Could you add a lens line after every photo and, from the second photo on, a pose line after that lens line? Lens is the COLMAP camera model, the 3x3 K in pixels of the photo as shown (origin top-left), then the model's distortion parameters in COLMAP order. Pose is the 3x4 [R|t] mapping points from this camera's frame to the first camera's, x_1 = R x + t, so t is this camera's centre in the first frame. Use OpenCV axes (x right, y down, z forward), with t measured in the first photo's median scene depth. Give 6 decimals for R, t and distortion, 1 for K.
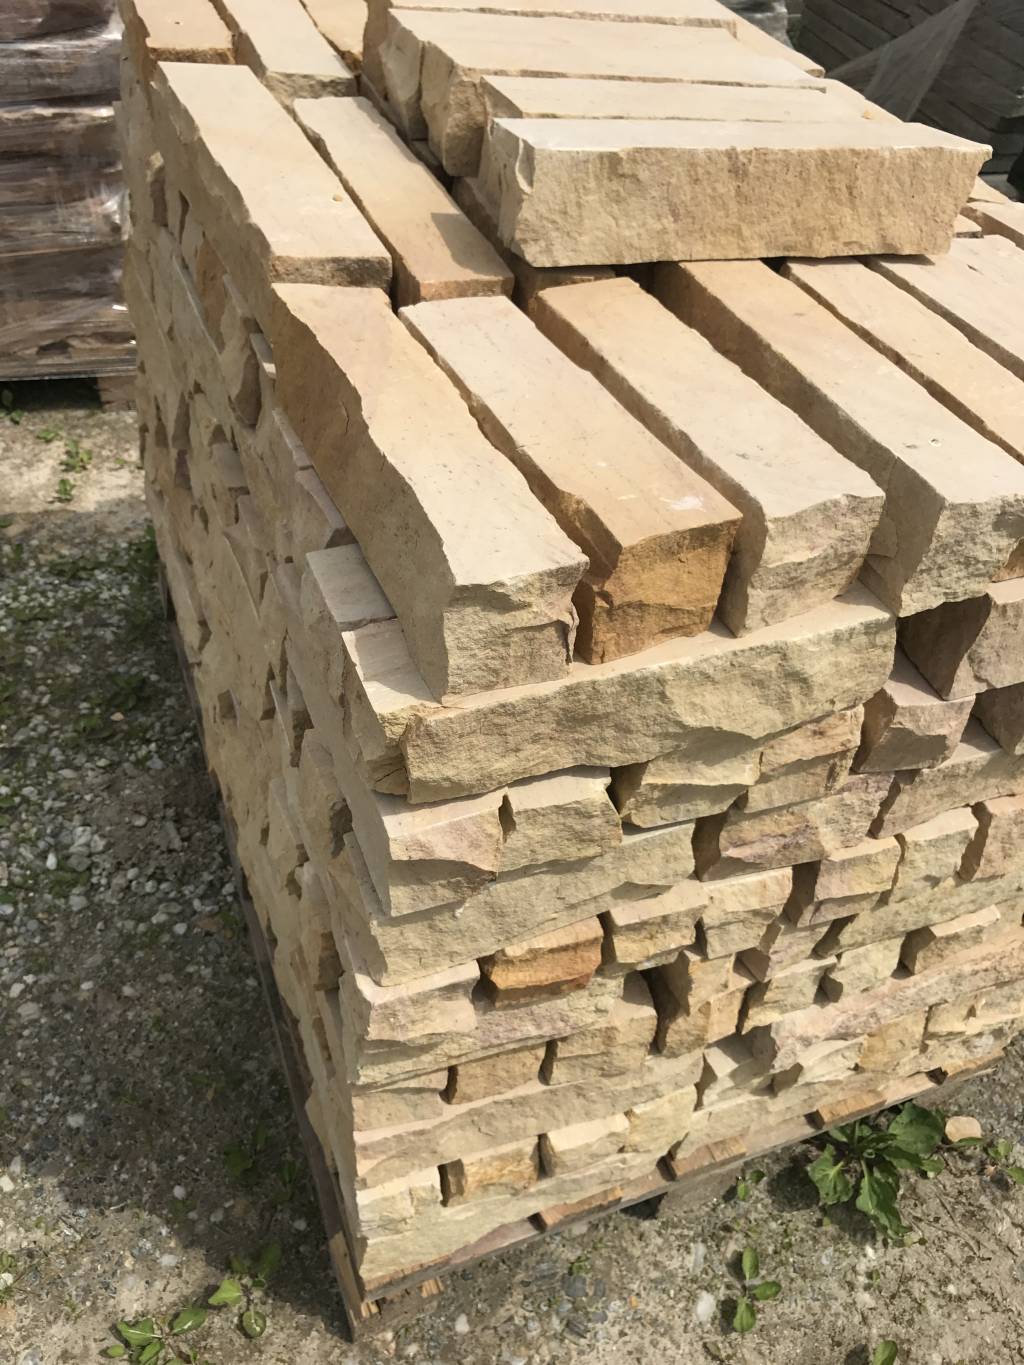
lens RADIAL K [[1116.7, 0, 513.8], [0, 1116.7, 674.9], [0, 0, 1]] dist [0.009875, -0.018915]
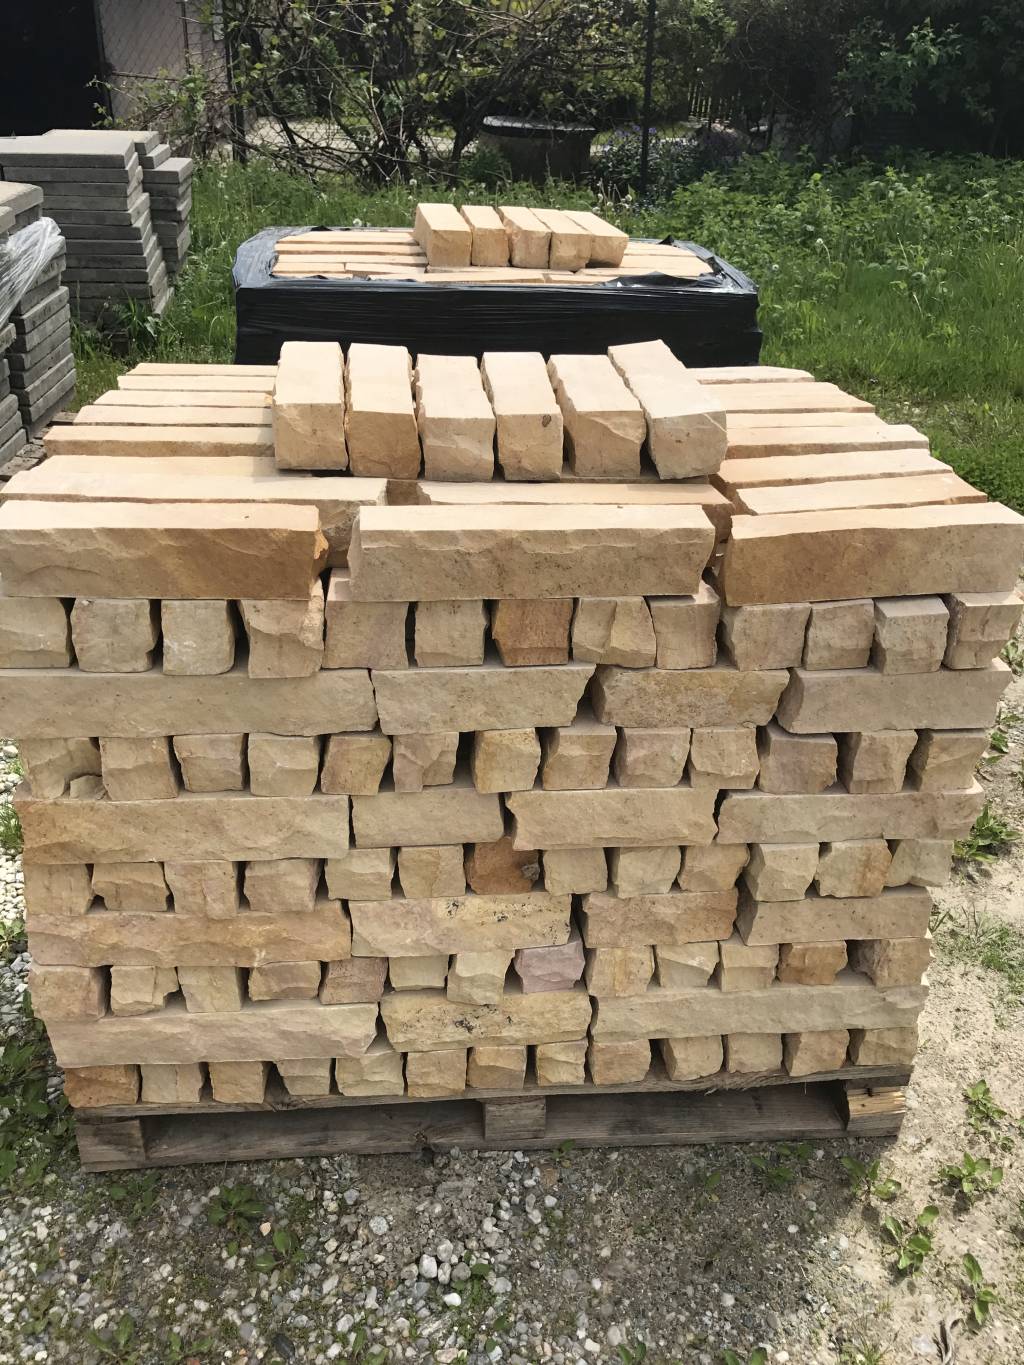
lens RADIAL K [[1116.7, 0, 513.8], [0, 1116.7, 674.9], [0, 0, 1]] dist [0.009875, -0.018915]
pose [[0.291340, -0.567253, 0.770289, -0.973841], [0.665190, 0.698812, 0.263027, -0.495839], [-0.687490, 0.435758, 0.580924, 0.206925]]
